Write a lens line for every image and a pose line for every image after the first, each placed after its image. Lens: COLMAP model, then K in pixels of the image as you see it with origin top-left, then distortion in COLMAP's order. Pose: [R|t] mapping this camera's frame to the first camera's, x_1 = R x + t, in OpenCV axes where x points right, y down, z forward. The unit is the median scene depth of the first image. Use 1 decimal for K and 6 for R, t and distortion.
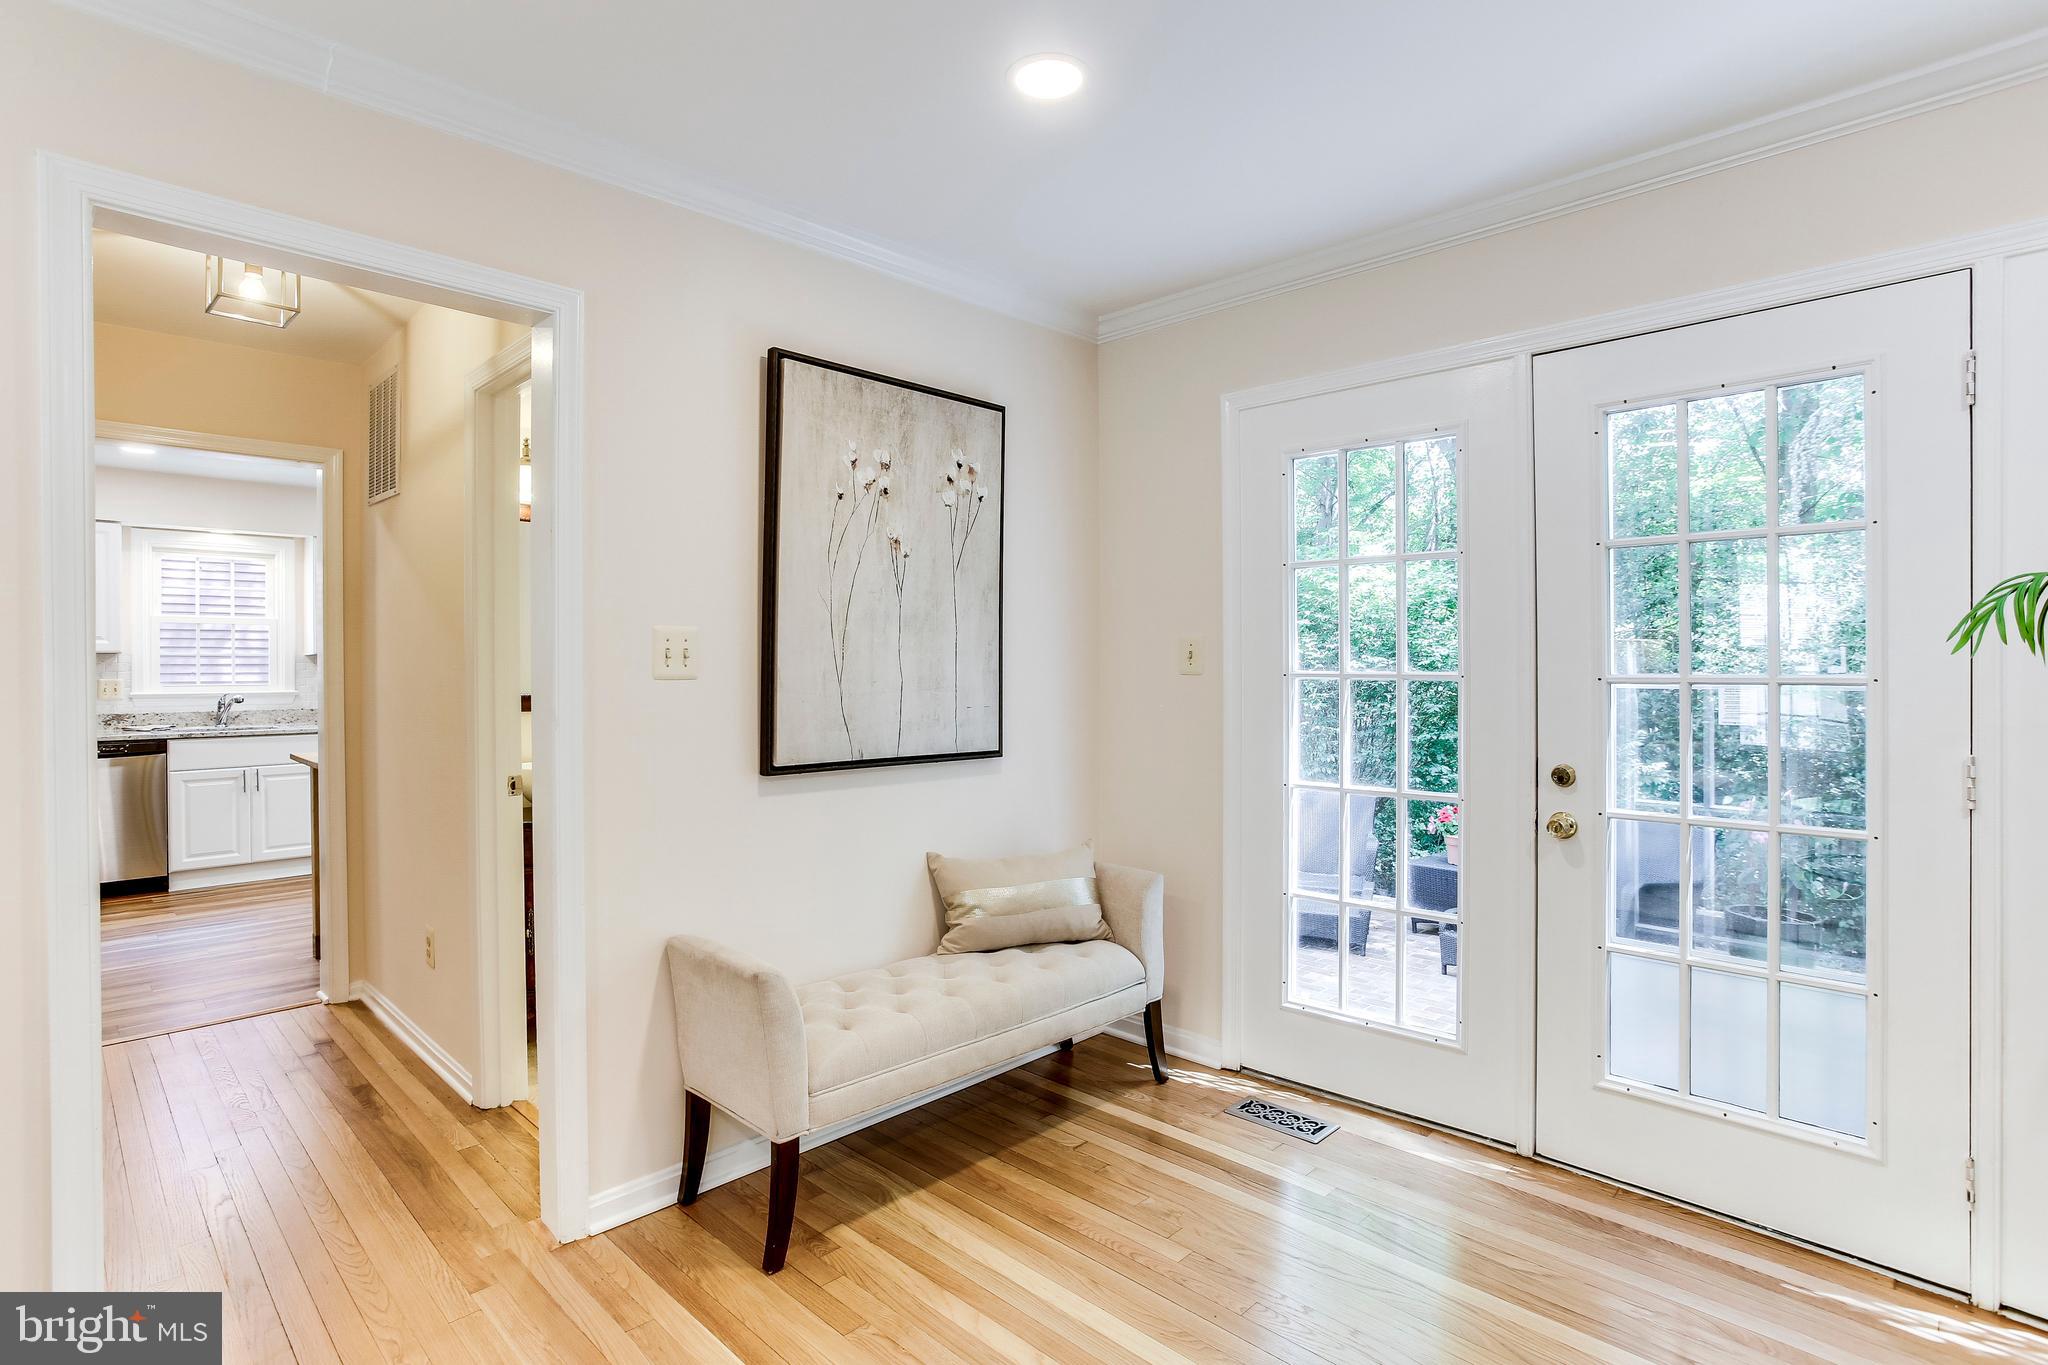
lens RADIAL K [[1017.9, 0, 1013.9], [0, 1017.9, 673.5], [0, 0, 1]] dist [-0.070975, 0.031386]
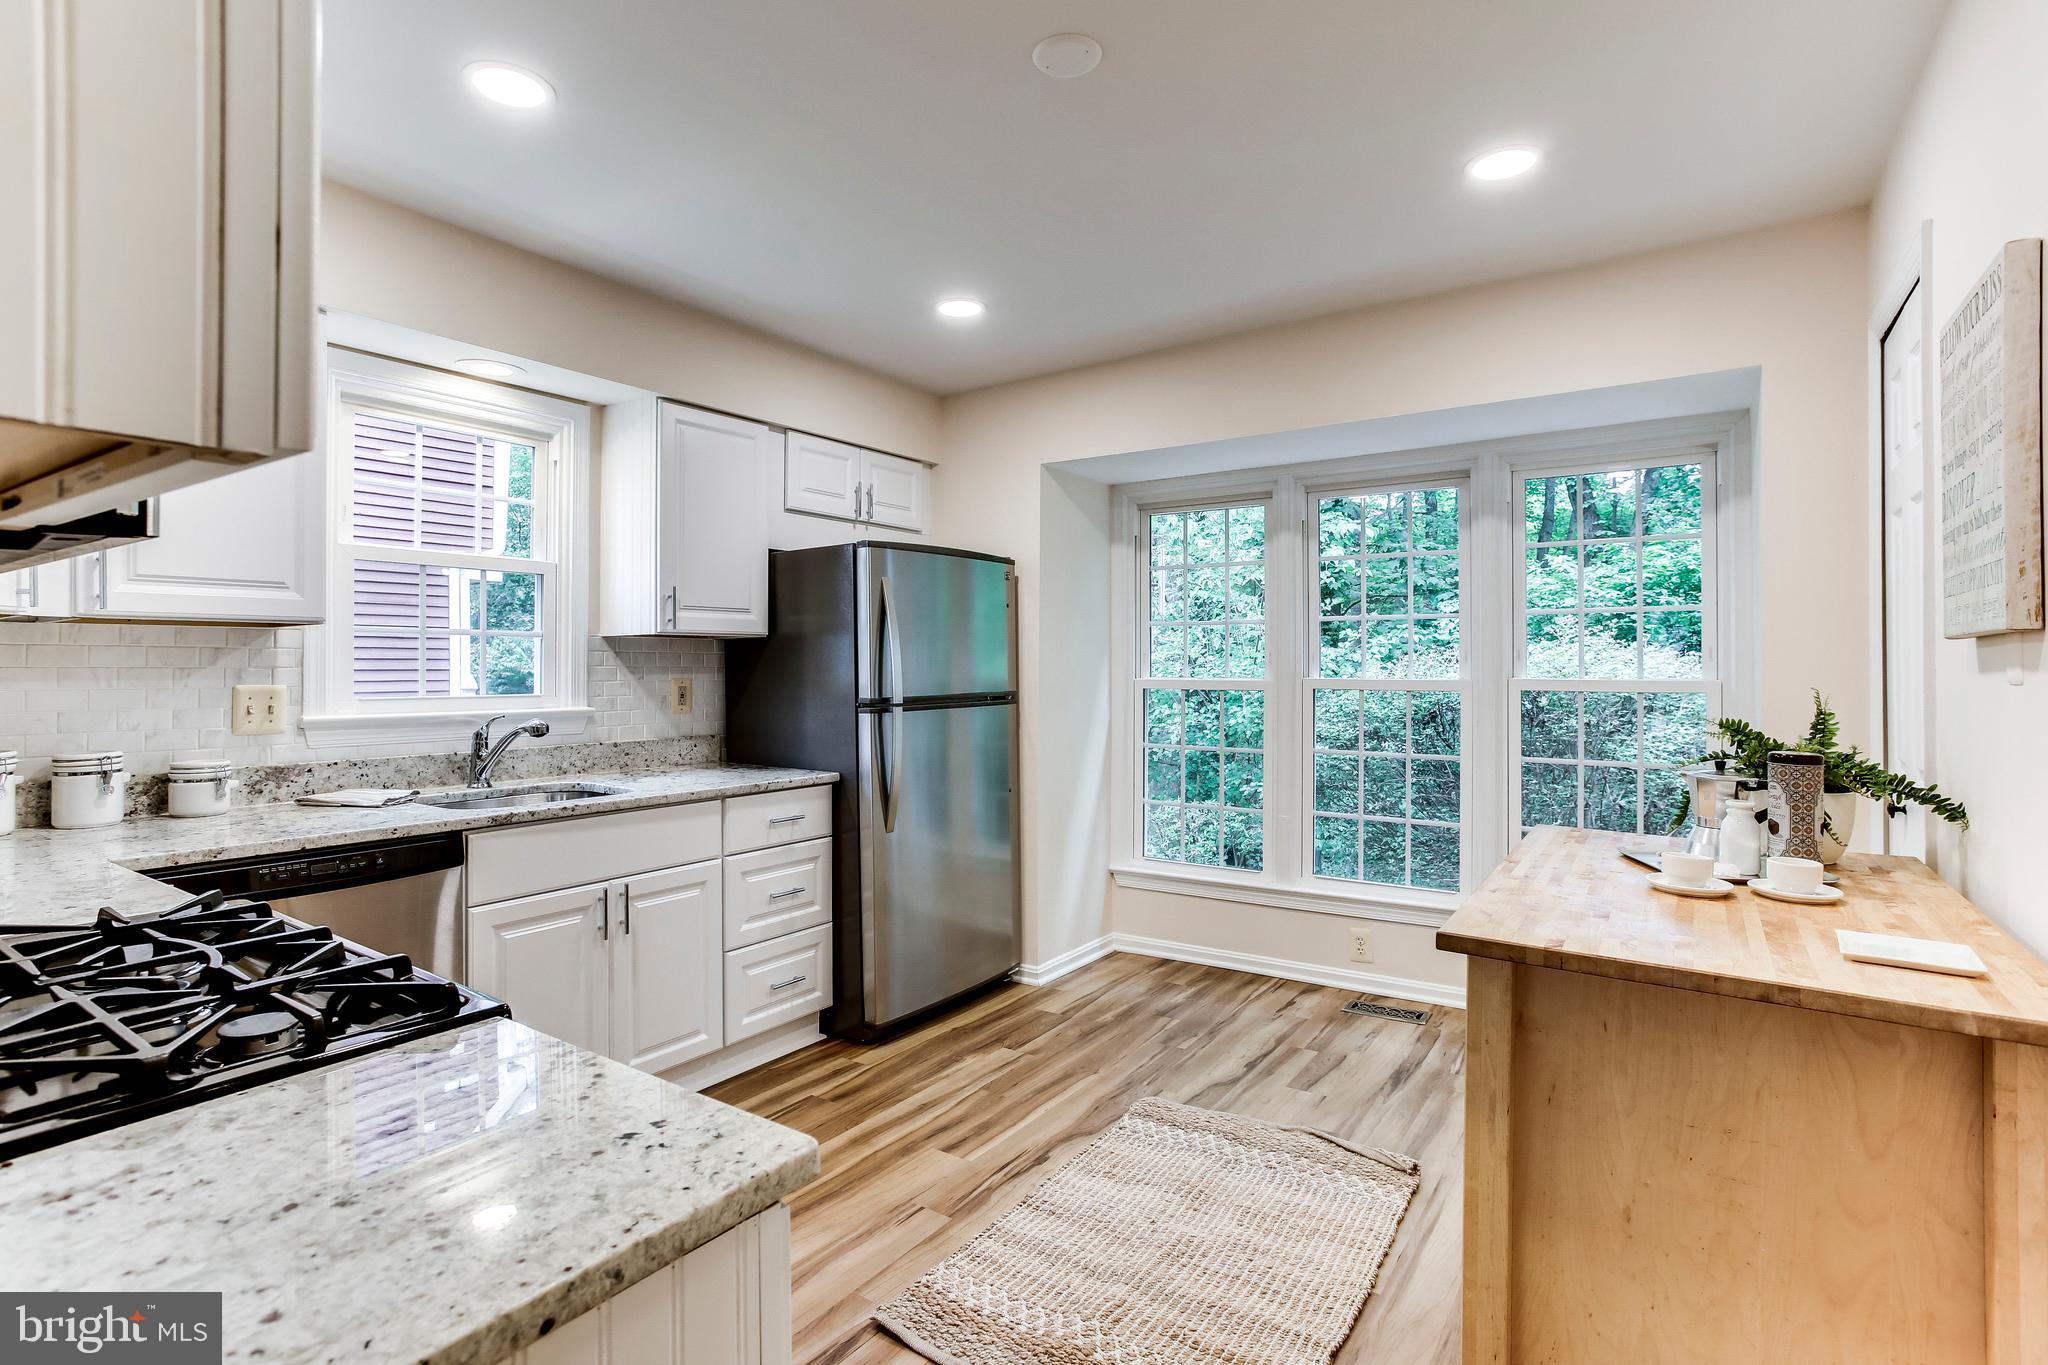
lens RADIAL K [[998.6, 0, 1019.5], [0, 998.6, 667.9], [0, 0, 1]] dist [-0.047082, 0.029410]
pose [[0.984243, -0.000034, 0.176821, -0.673292], [0.000861, 0.999989, -0.004600, 0.000520], [-0.176819, 0.004679, 0.984232, 0.524428]]
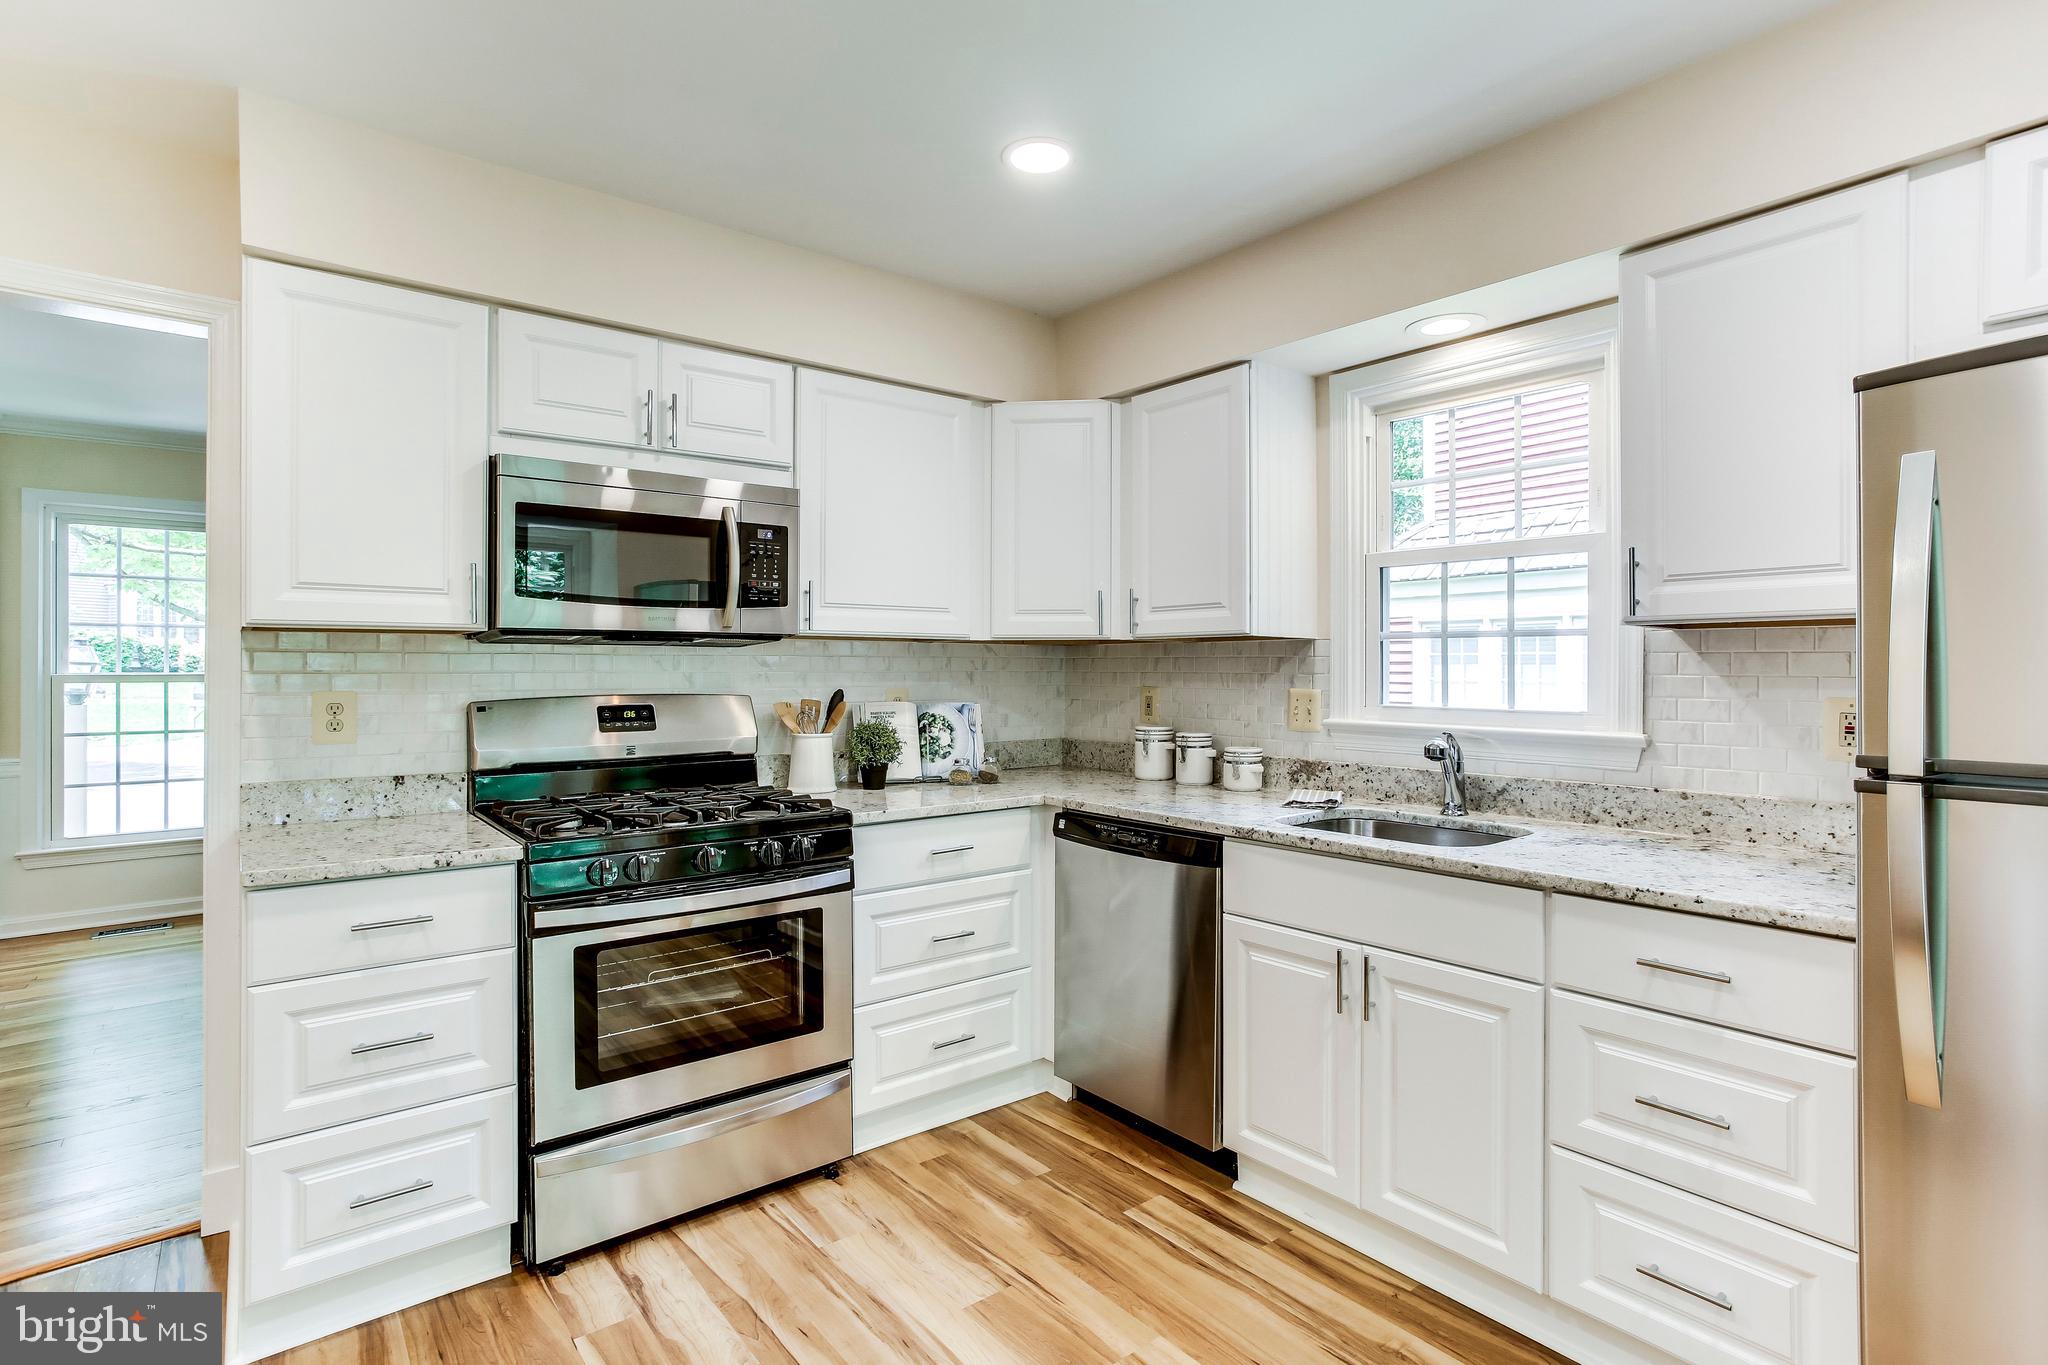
lens RADIAL K [[998.6, 0, 1019.5], [0, 998.6, 667.9], [0, 0, 1]] dist [-0.047082, 0.029410]
pose [[-0.110659, 0.000138, -0.993858, -0.406415], [-0.008279, 0.999965, 0.001061, -0.004352], [0.993824, 0.008346, -0.110654, 0.919102]]
